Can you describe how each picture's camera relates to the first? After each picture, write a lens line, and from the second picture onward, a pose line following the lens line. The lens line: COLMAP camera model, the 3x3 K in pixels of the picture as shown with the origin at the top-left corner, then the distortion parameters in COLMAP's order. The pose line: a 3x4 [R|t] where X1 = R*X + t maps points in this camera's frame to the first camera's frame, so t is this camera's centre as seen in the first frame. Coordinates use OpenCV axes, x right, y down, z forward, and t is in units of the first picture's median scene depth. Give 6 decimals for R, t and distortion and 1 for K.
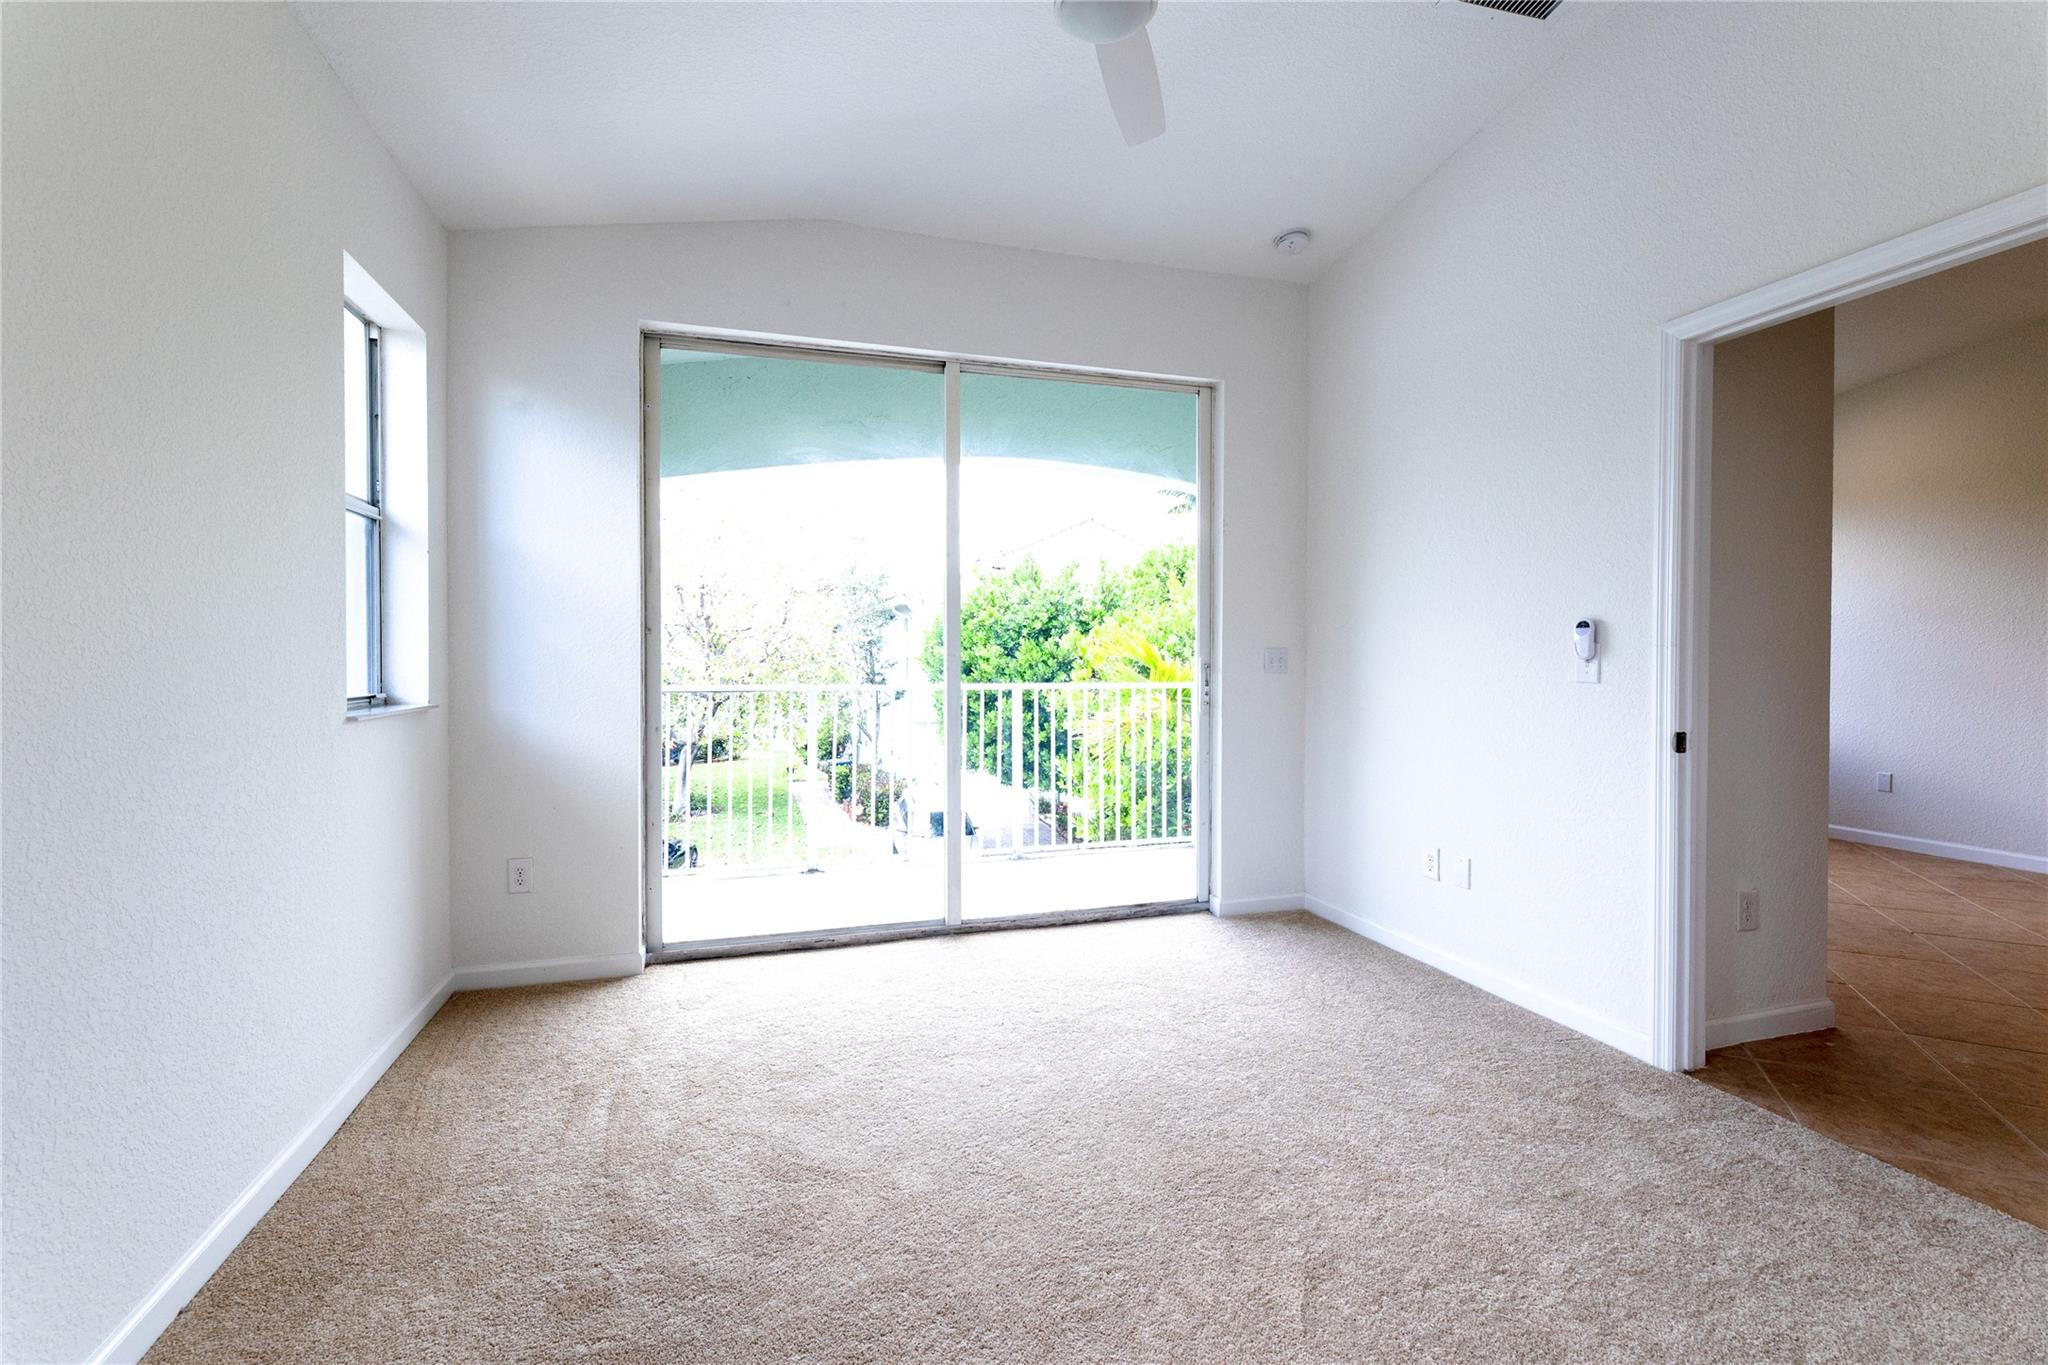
lens RADIAL K [[838.3, 0, 1014.2], [0, 838.3, 662.9], [0, 0, 1]] dist [0.000791, 0.000029]
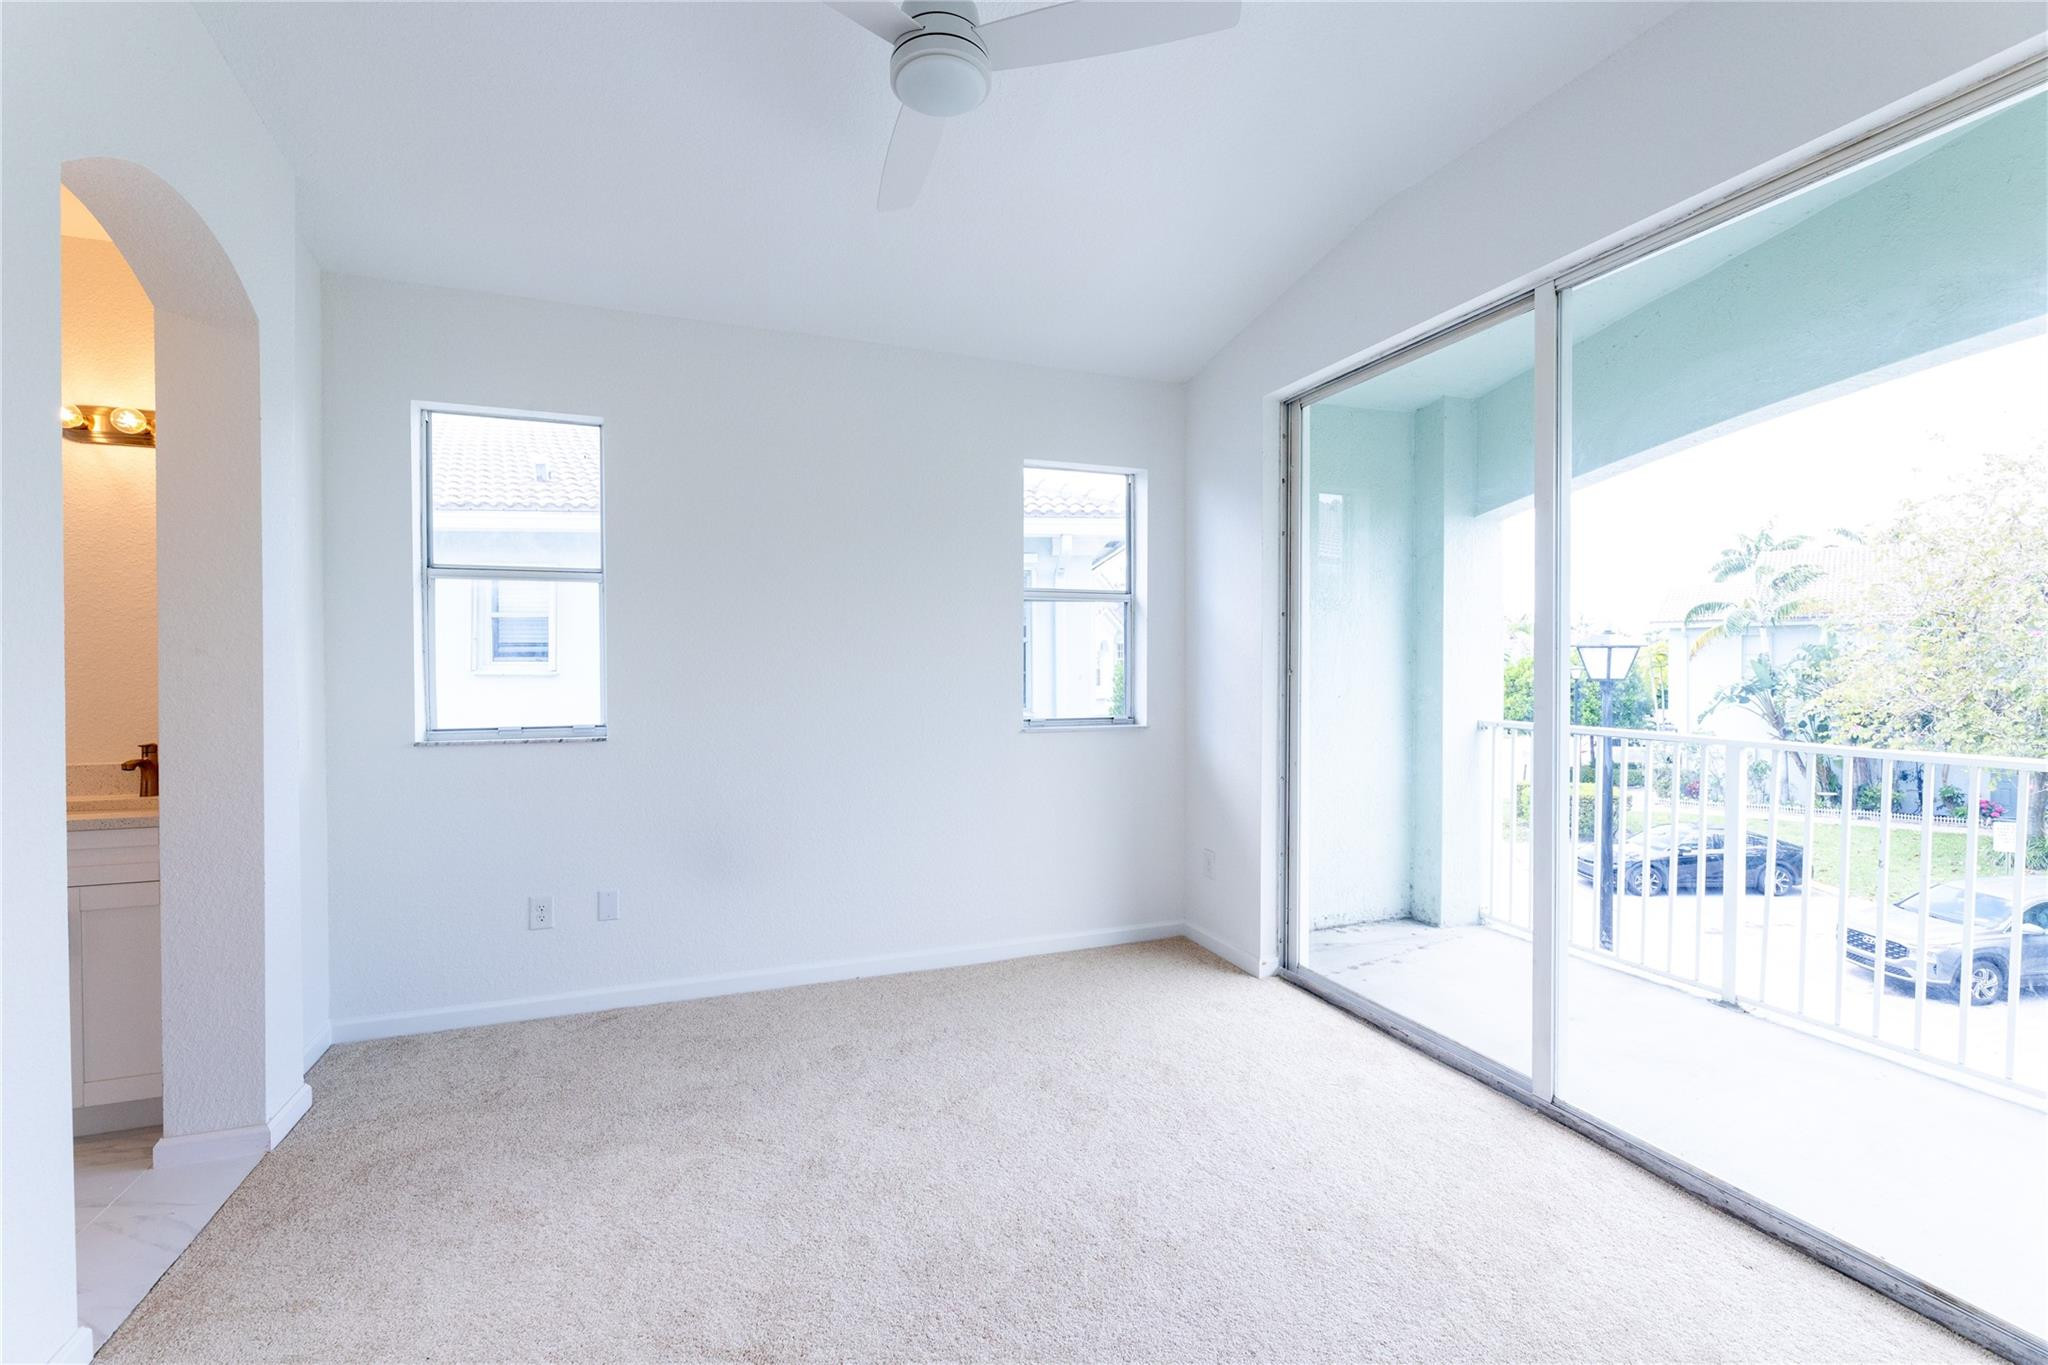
lens RADIAL K [[838.3, 0, 1014.2], [0, 838.3, 662.9], [0, 0, 1]] dist [0.000791, 0.000029]
pose [[0.100803, -0.004831, -0.994895, 0.594383], [-0.006853, 0.999961, -0.005550, -0.039845], [0.994883, 0.007378, 0.100766, 0.516566]]
